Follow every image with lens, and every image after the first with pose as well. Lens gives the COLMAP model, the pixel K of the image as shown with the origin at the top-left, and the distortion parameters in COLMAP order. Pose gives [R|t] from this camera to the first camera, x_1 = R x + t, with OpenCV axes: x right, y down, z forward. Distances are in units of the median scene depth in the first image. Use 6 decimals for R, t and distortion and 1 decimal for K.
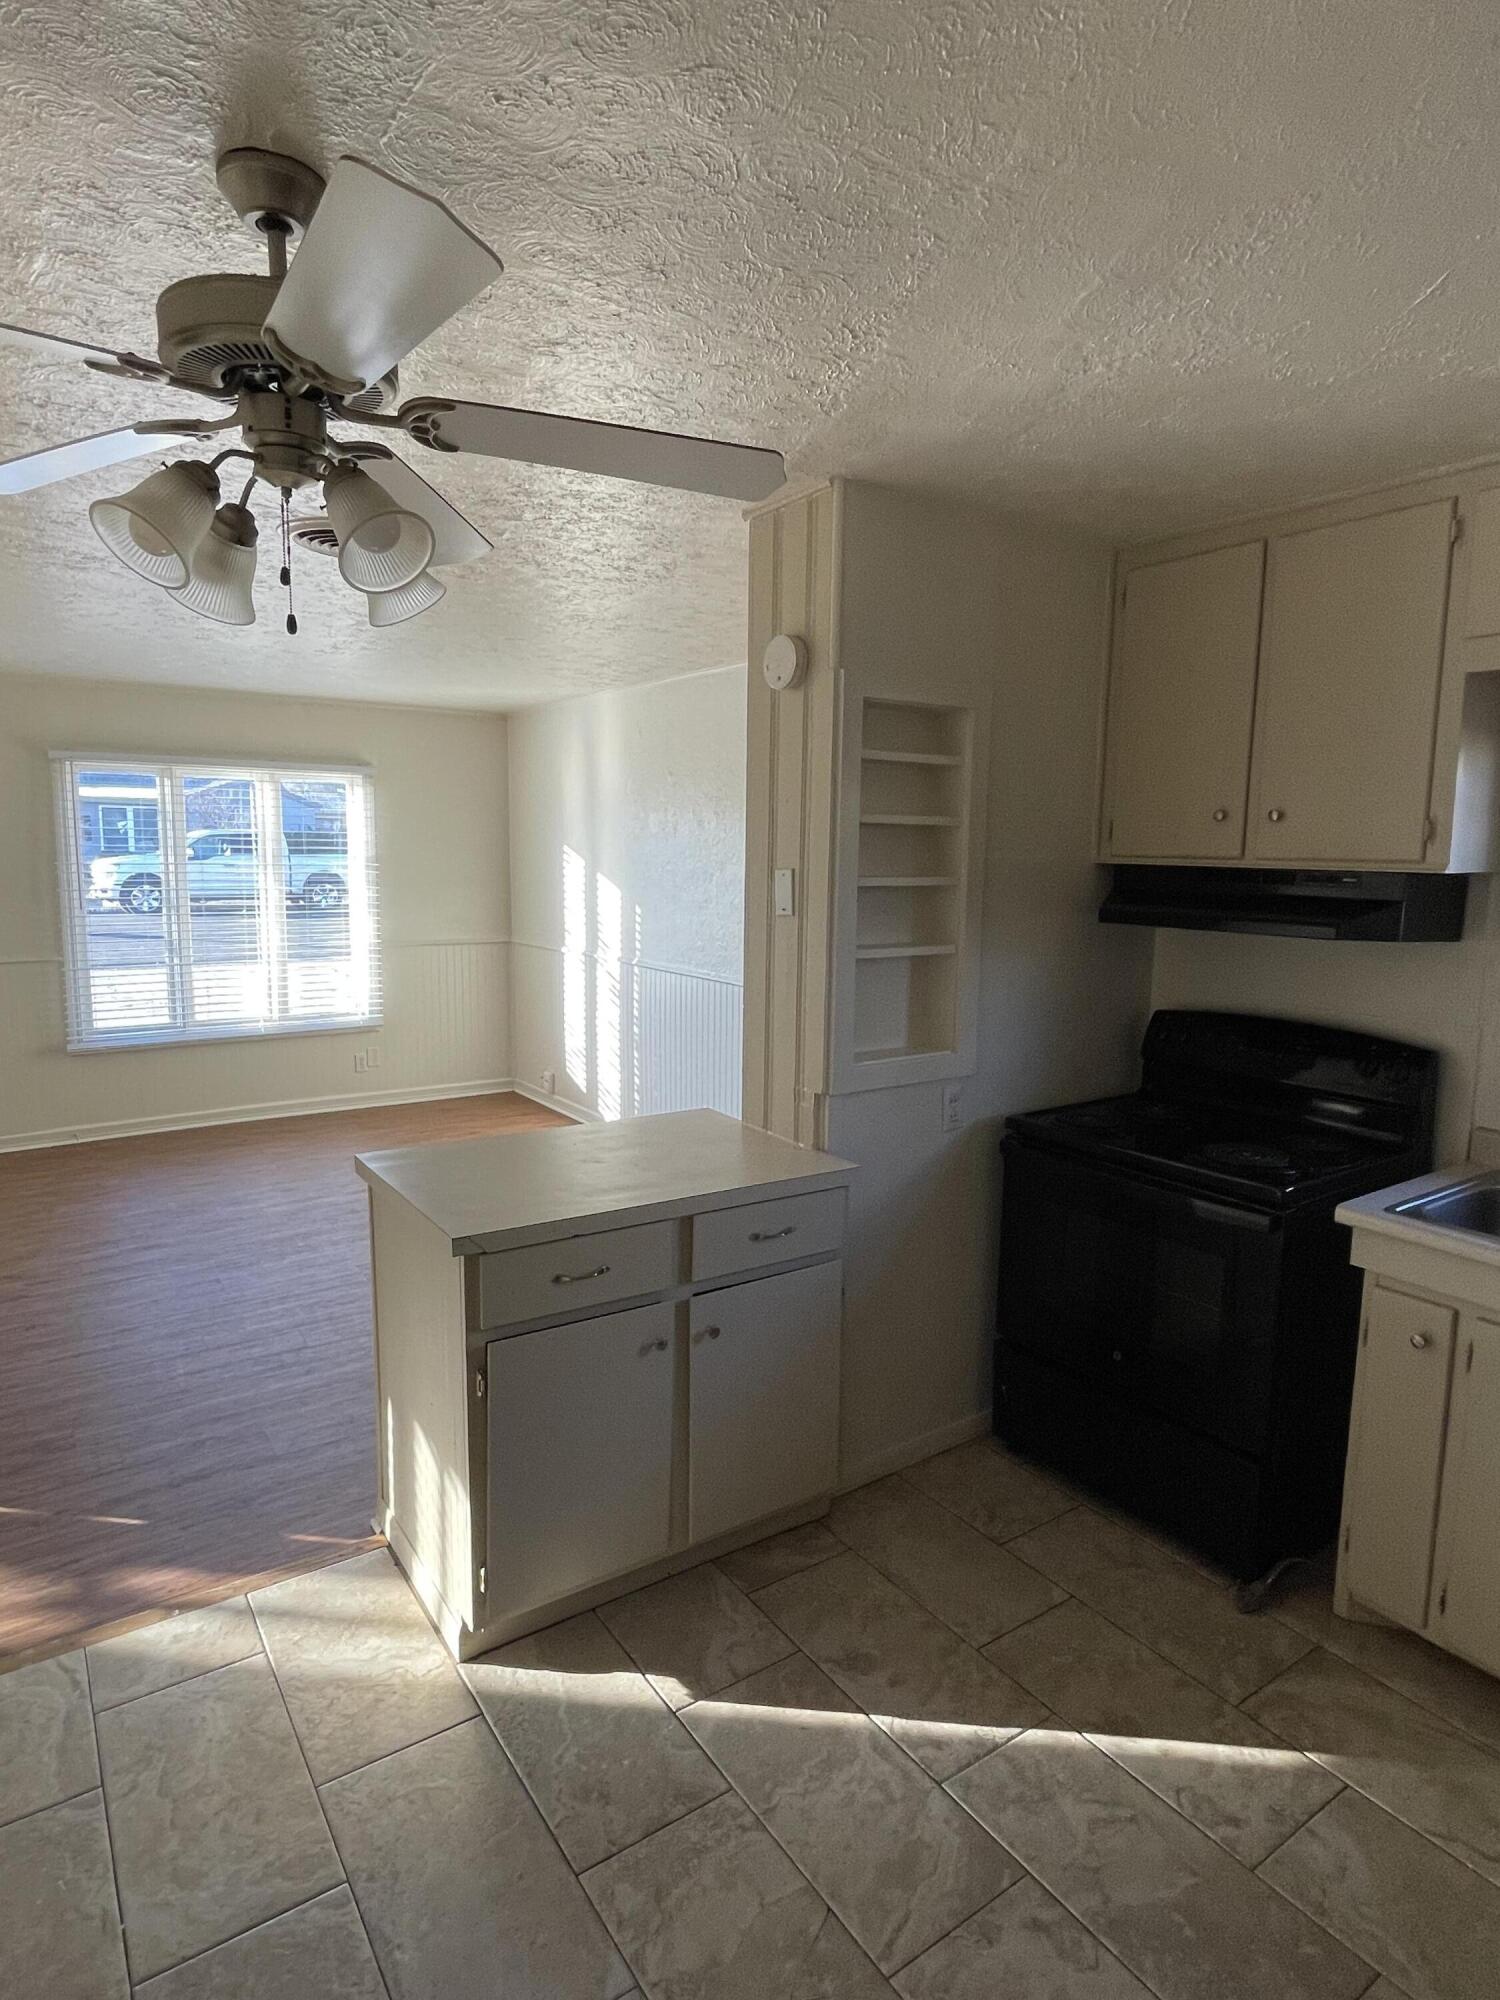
lens RADIAL K [[1110.4, 0, 750.2], [0, 1110.4, 1001.7], [0, 0, 1]] dist [-0.004629, 0.000466]
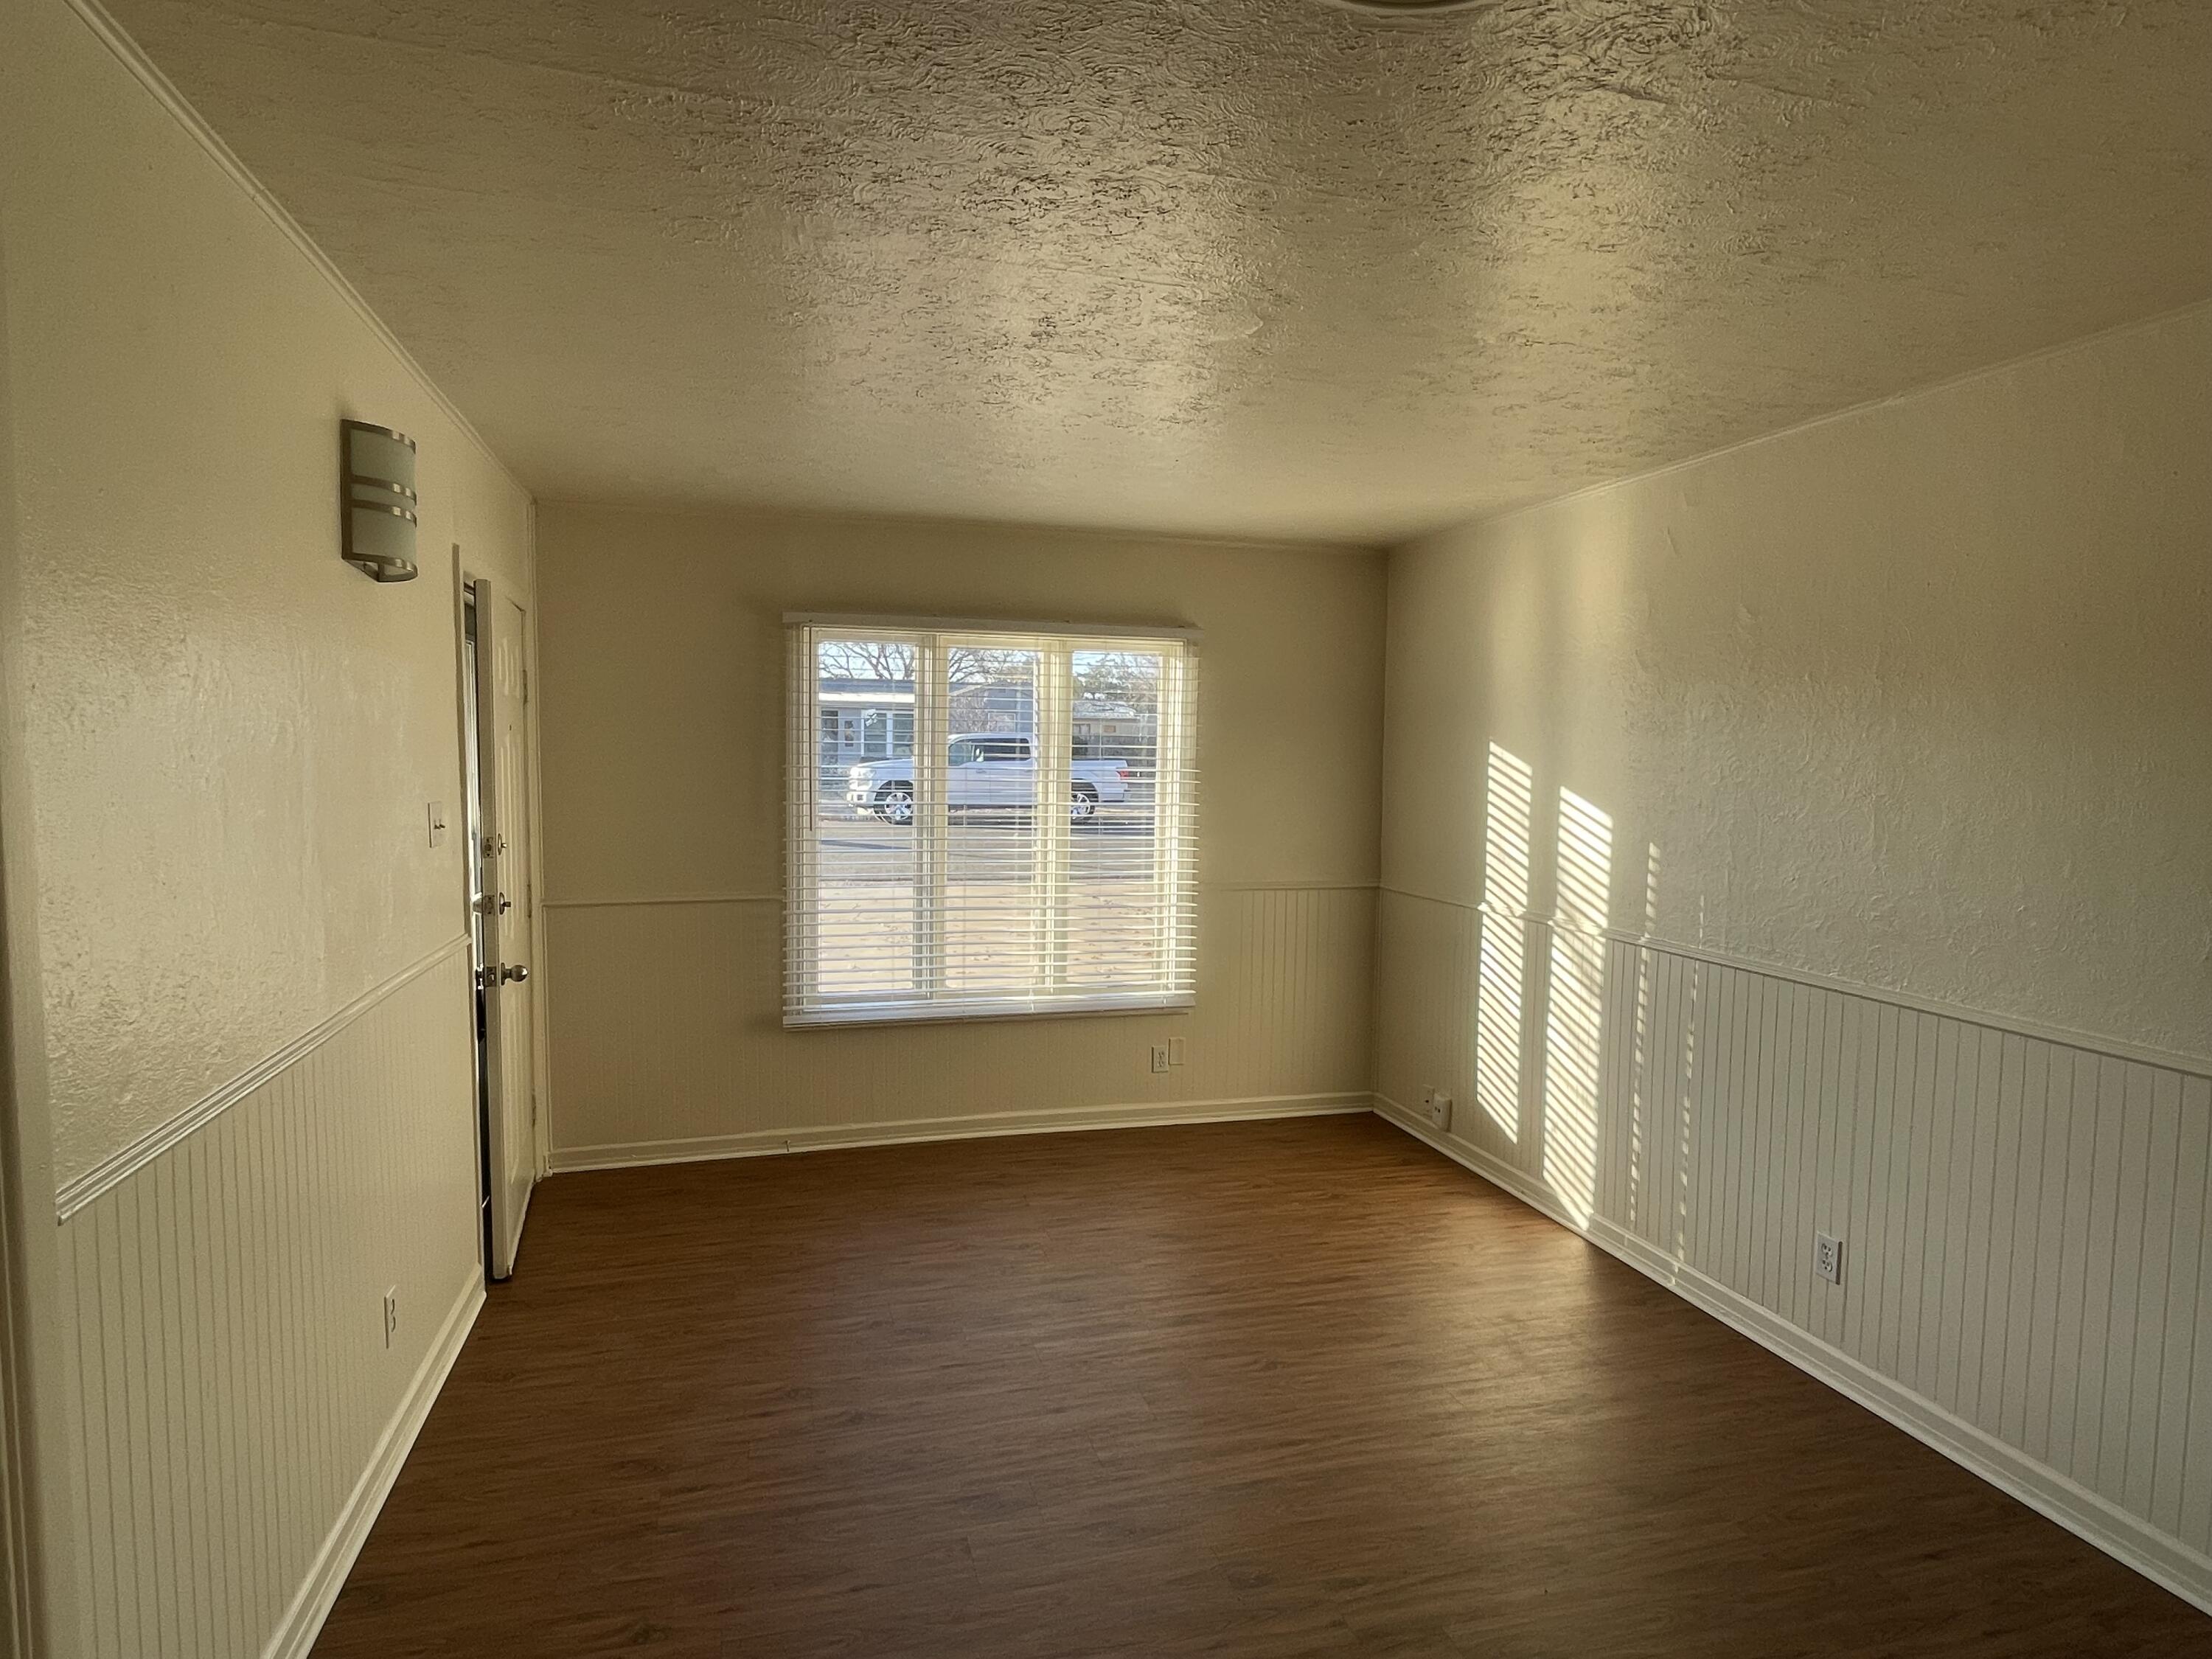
lens RADIAL K [[1228.1, 0, 1109.5], [0, 1228.1, 830.7], [0, 0, 1]] dist [-0.004629, 0.000466]
pose [[0.946461, 0.020480, -0.322169, -0.351385], [-0.044906, 0.996635, -0.068568, -0.079088], [0.319680, 0.079365, 0.944196, 0.665901]]
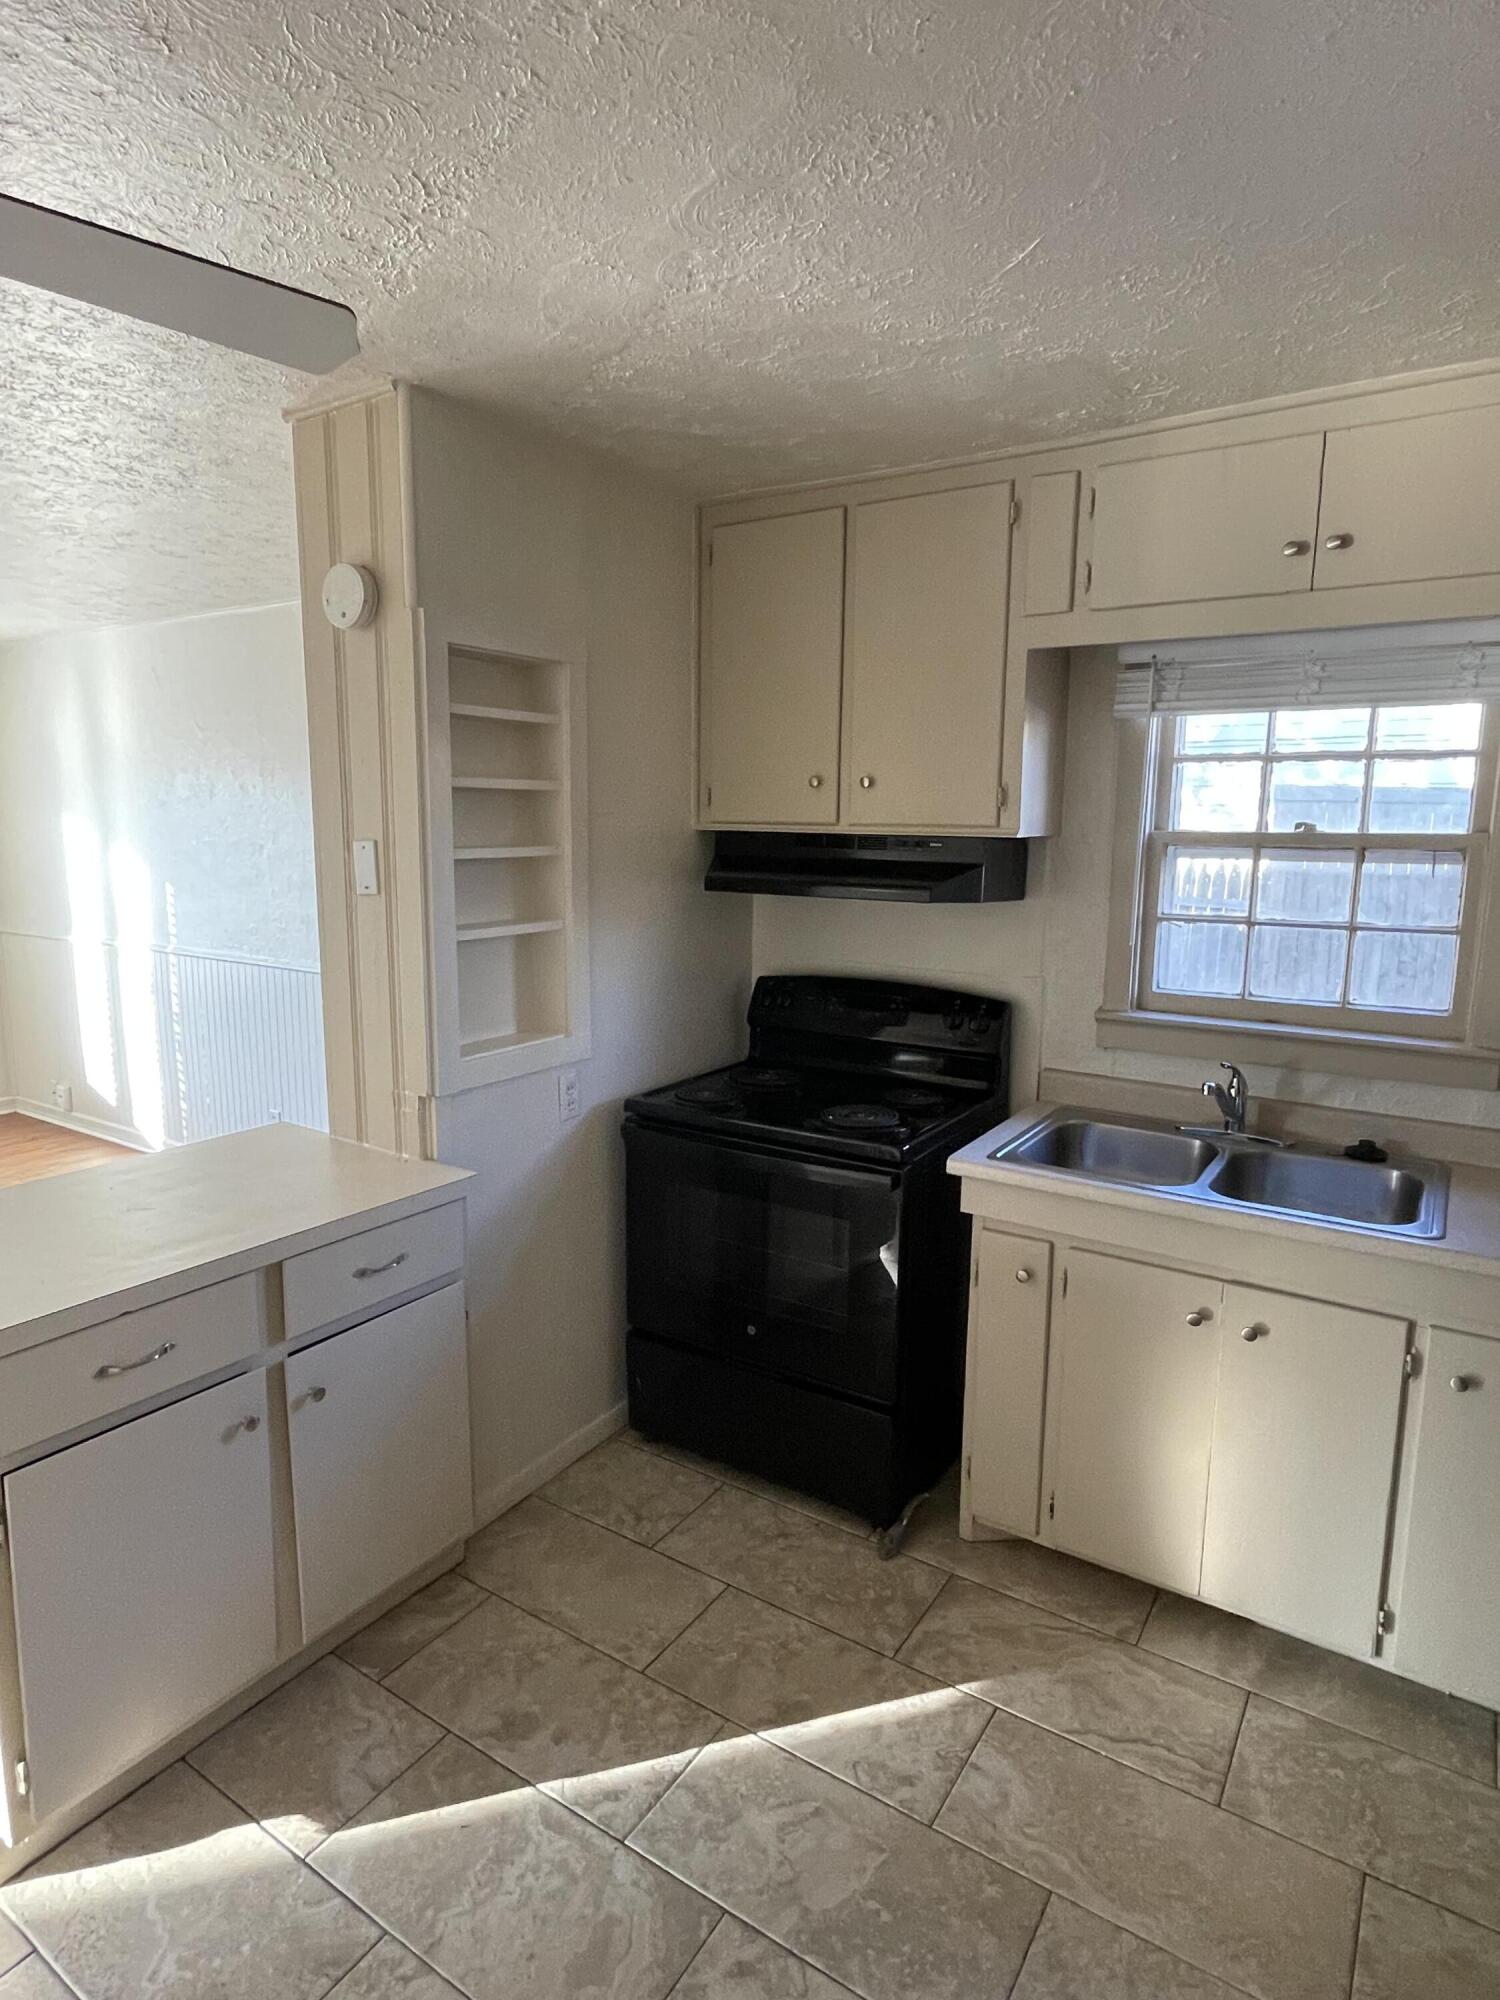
lens RADIAL K [[1110.4, 0, 749.1], [0, 1110.4, 1000.8], [0, 0, 1]] dist [-0.004629, 0.000466]
pose [[0.926956, -0.064777, 0.369535, -0.018492], [0.053968, 0.997760, 0.039525, -0.013273], [-0.371268, -0.016695, 0.928376, 0.090426]]
